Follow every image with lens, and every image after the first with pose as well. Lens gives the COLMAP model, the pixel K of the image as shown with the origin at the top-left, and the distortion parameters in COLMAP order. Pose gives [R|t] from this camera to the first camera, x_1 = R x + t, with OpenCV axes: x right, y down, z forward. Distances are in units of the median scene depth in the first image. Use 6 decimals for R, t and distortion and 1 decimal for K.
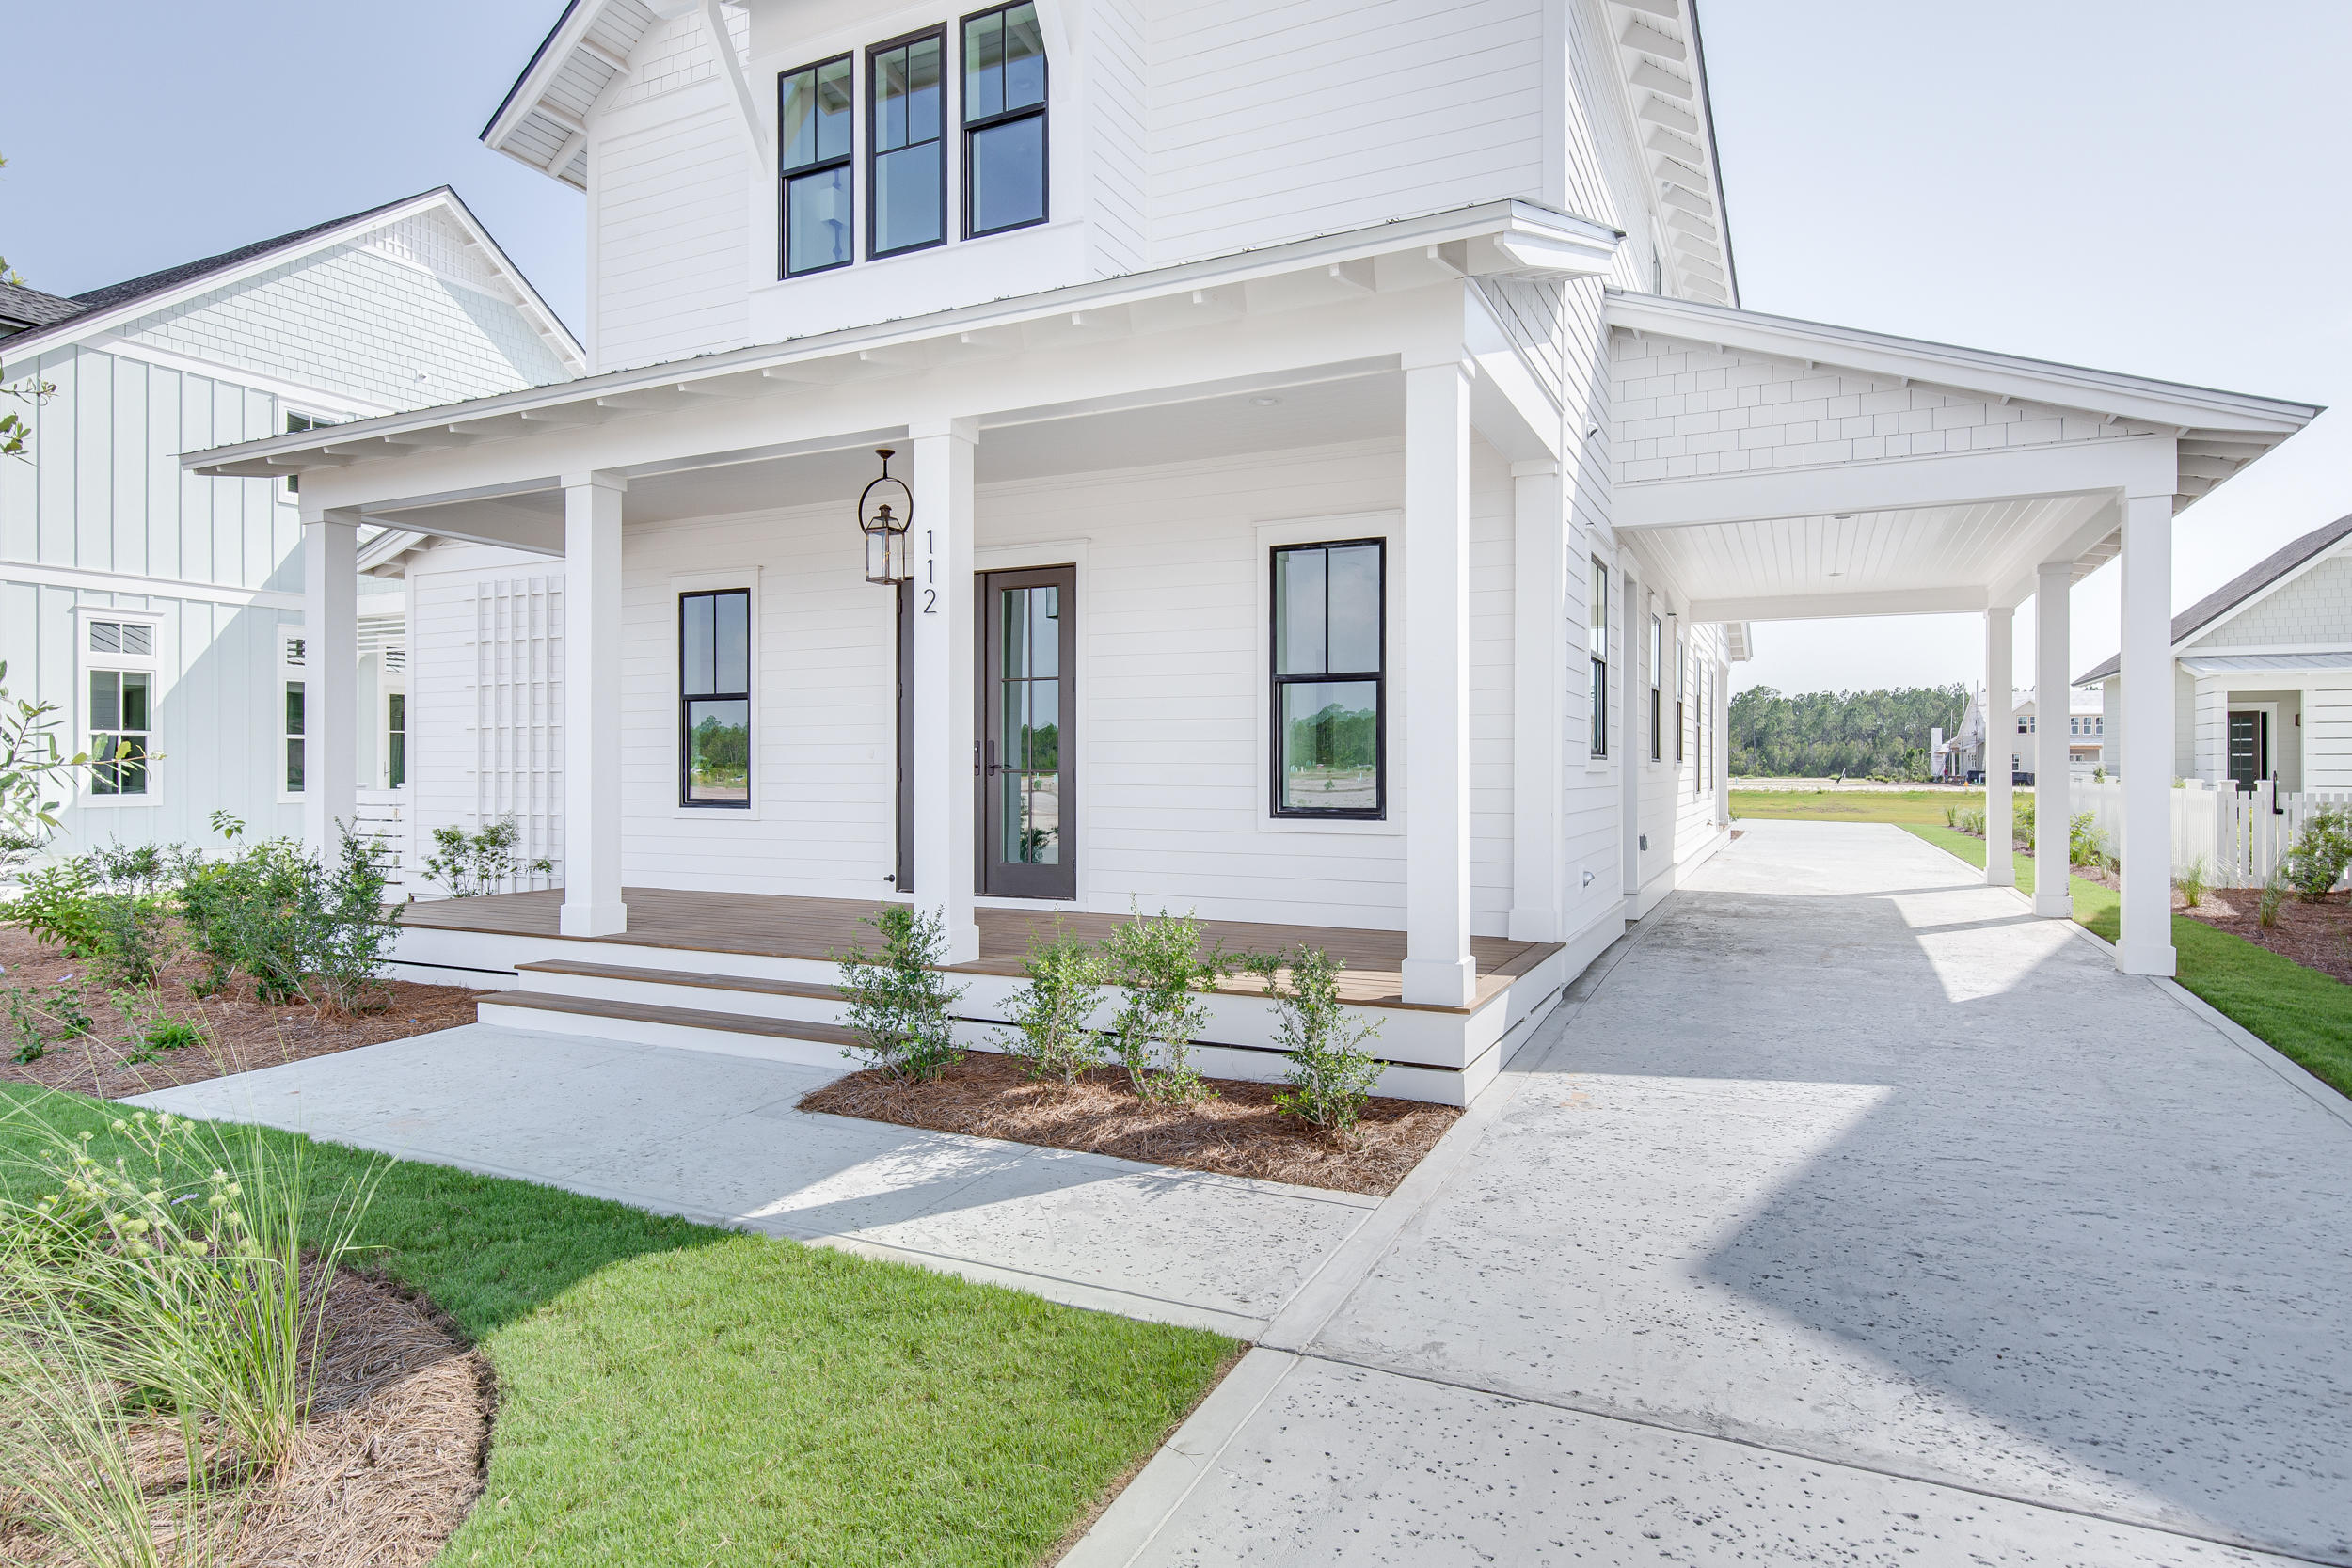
lens RADIAL K [[1298.1, 0, 1176.0], [0, 1298.1, 784.0], [0, 0, 1]] dist [-0.002387, -0.000478]
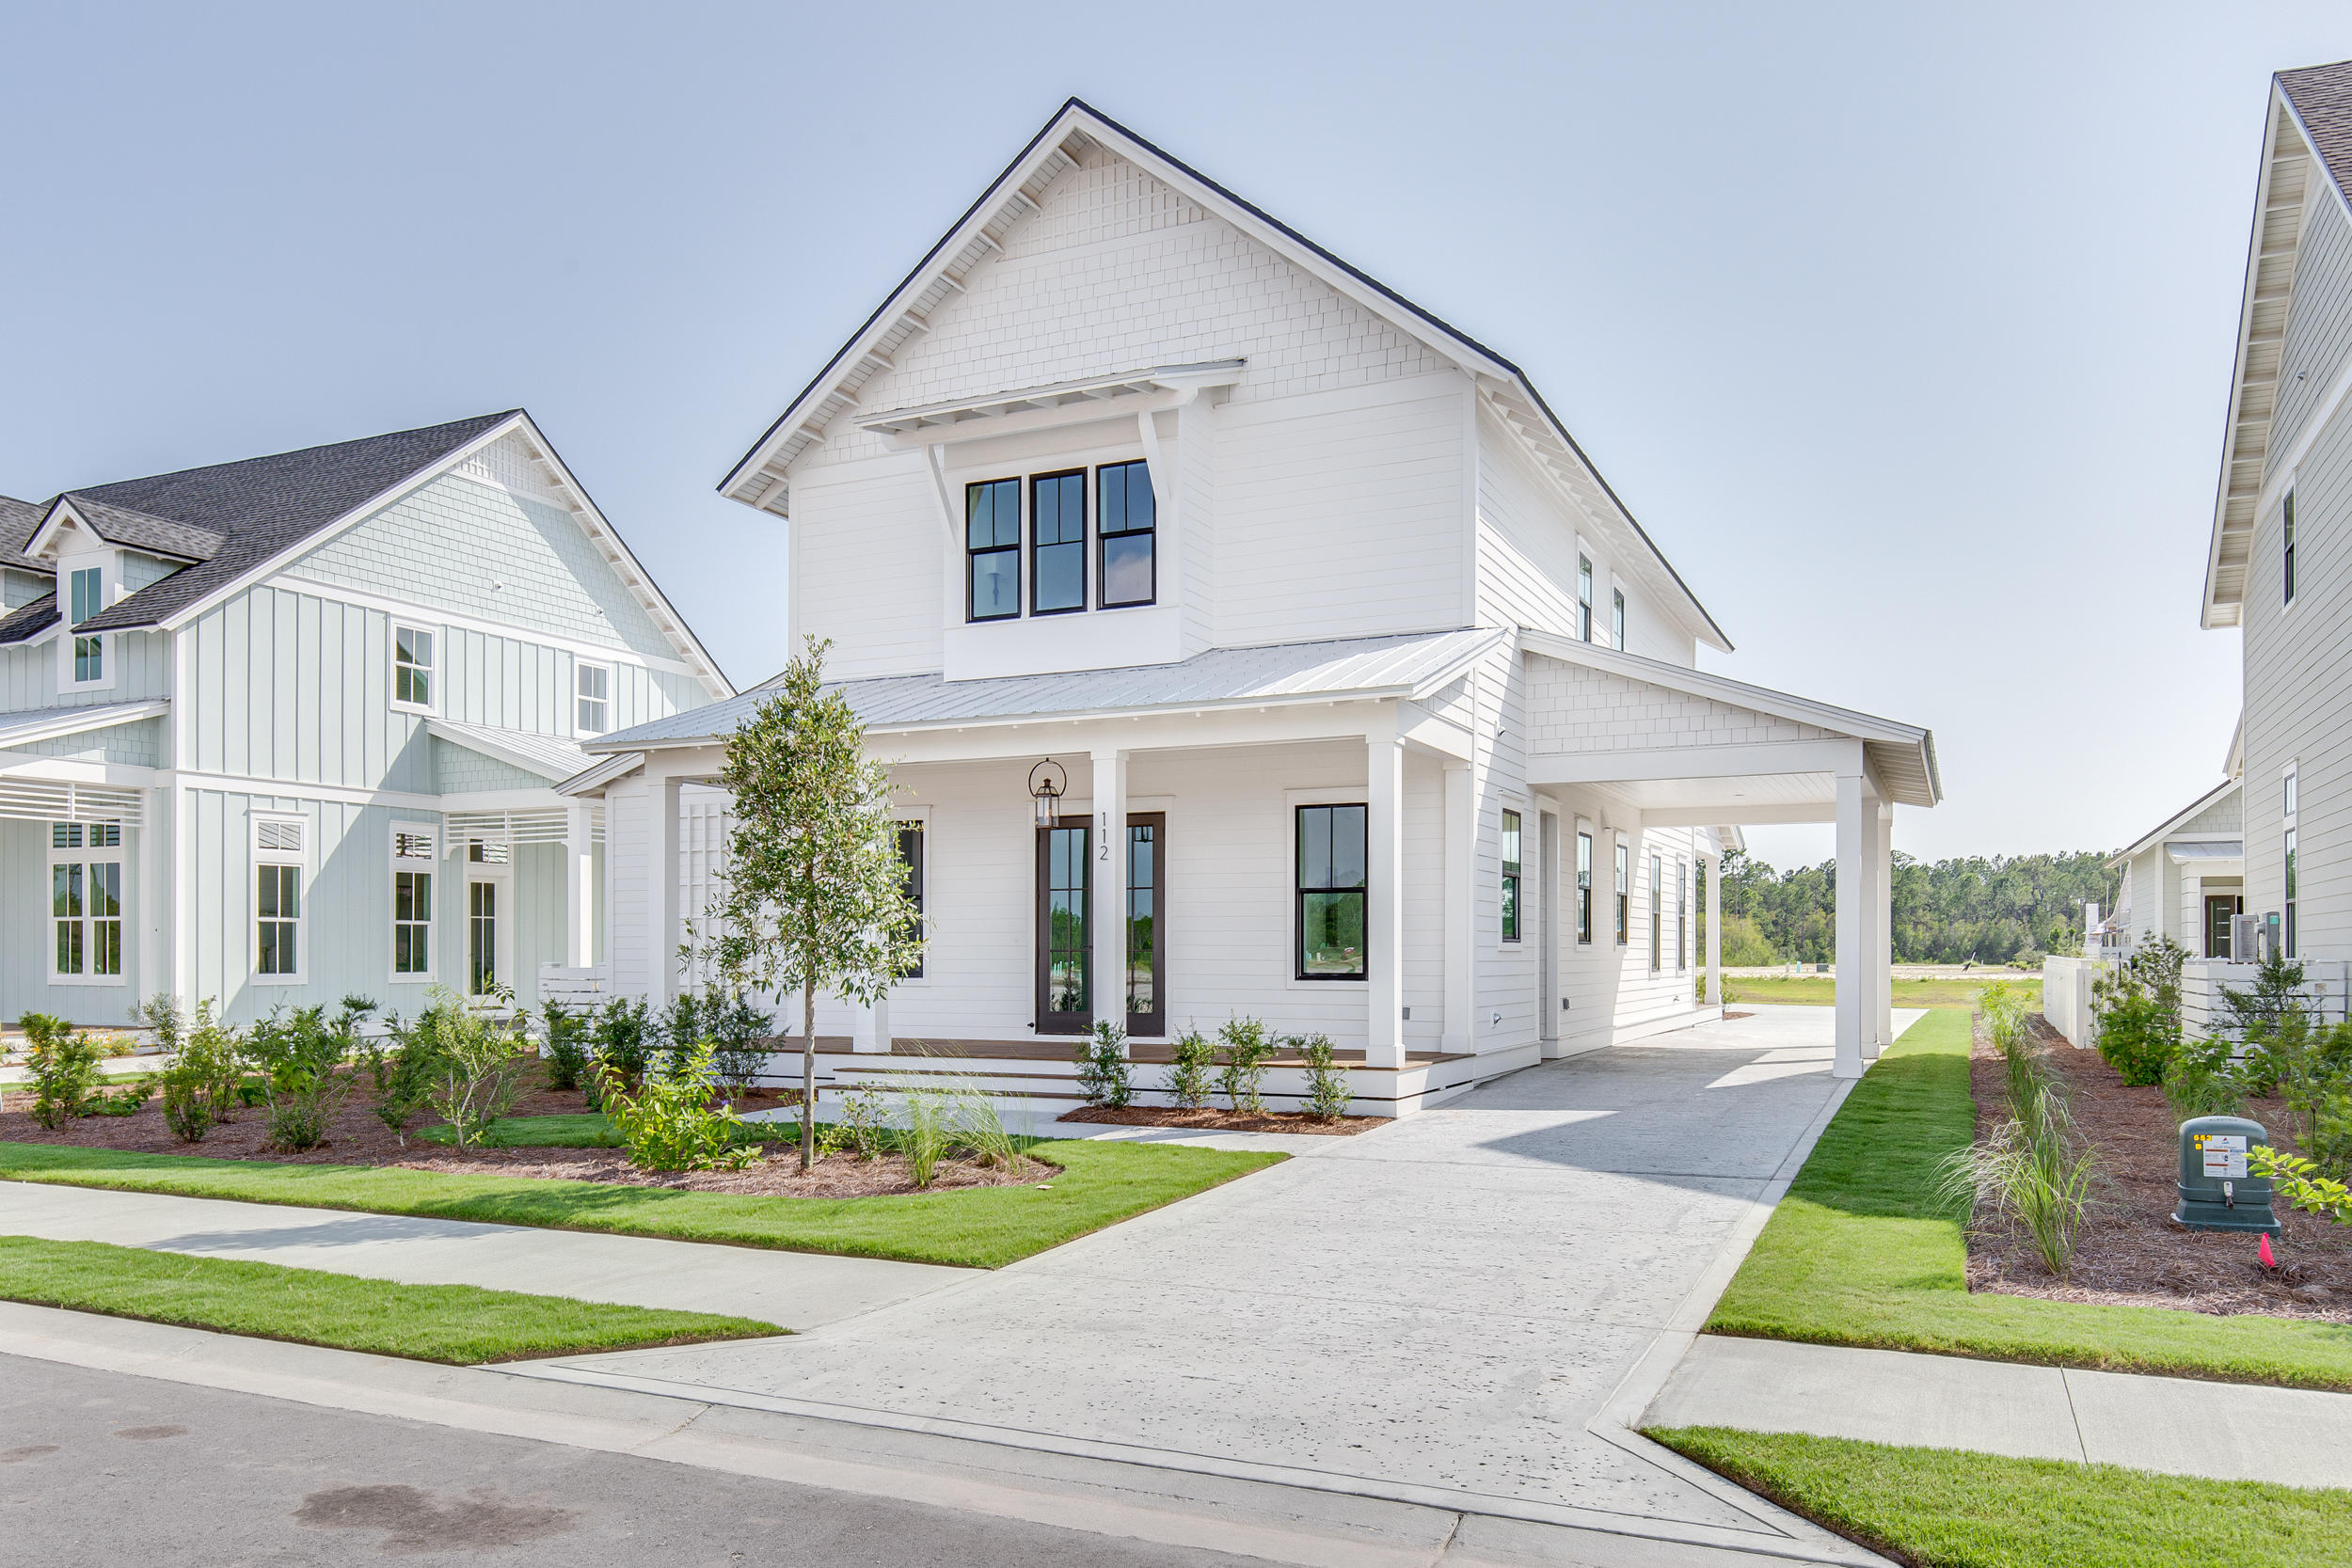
lens RADIAL K [[1685.3, 0, 1176.2], [0, 1685.3, 1004.3], [0, 0, 1]] dist [0.000853, -0.000196]
pose [[0.999907, -0.001201, 0.013568, -0.068585], [0.000961, 0.999843, 0.017680, 0.013469], [-0.013588, -0.017666, 0.999752, -0.715629]]
